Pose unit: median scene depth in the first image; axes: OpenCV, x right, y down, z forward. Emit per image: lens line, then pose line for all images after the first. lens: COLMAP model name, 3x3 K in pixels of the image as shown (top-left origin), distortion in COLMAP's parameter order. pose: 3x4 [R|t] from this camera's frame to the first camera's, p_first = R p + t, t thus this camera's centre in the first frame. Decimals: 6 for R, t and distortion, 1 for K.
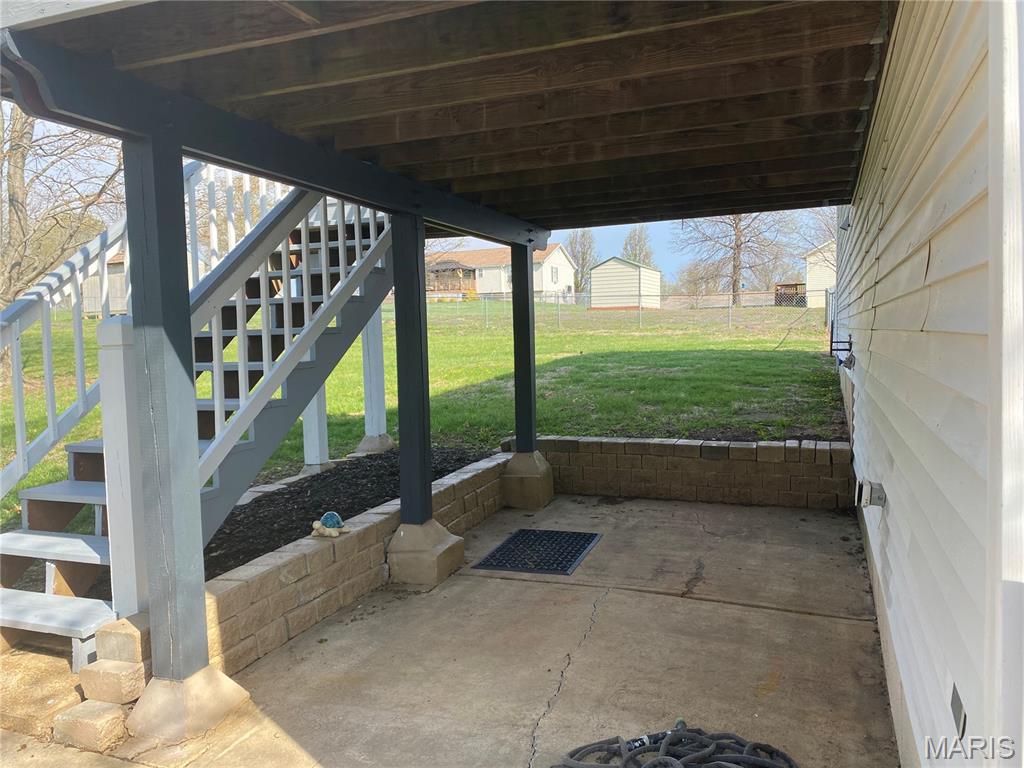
lens RADIAL K [[790.4, 0, 512.0], [0, 790.4, 384.0], [0, 0, 1]] dist [0.009955, -0.002282]
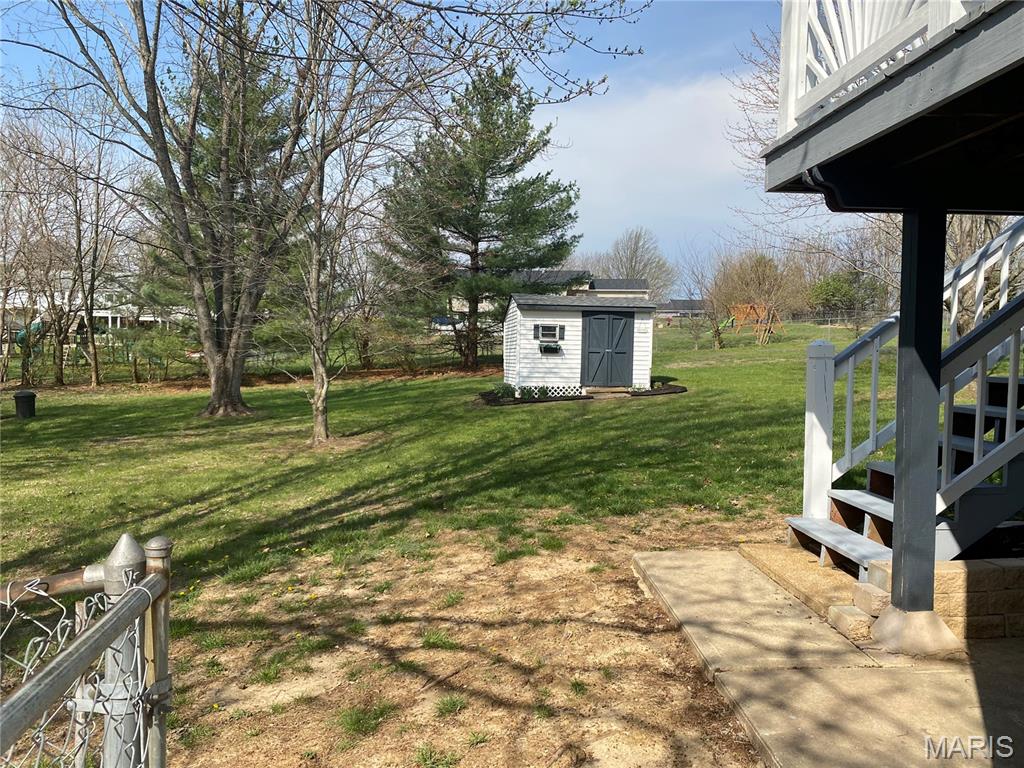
lens RADIAL K [[790.4, 0, 512.0], [0, 790.4, 384.0], [0, 0, 1]] dist [0.009955, -0.002282]
pose [[0.410815, 0.073865, -0.908722, 0.396796], [-0.078129, 0.995898, 0.045630, -0.014479], [0.908365, 0.052252, 0.414901, -0.142590]]
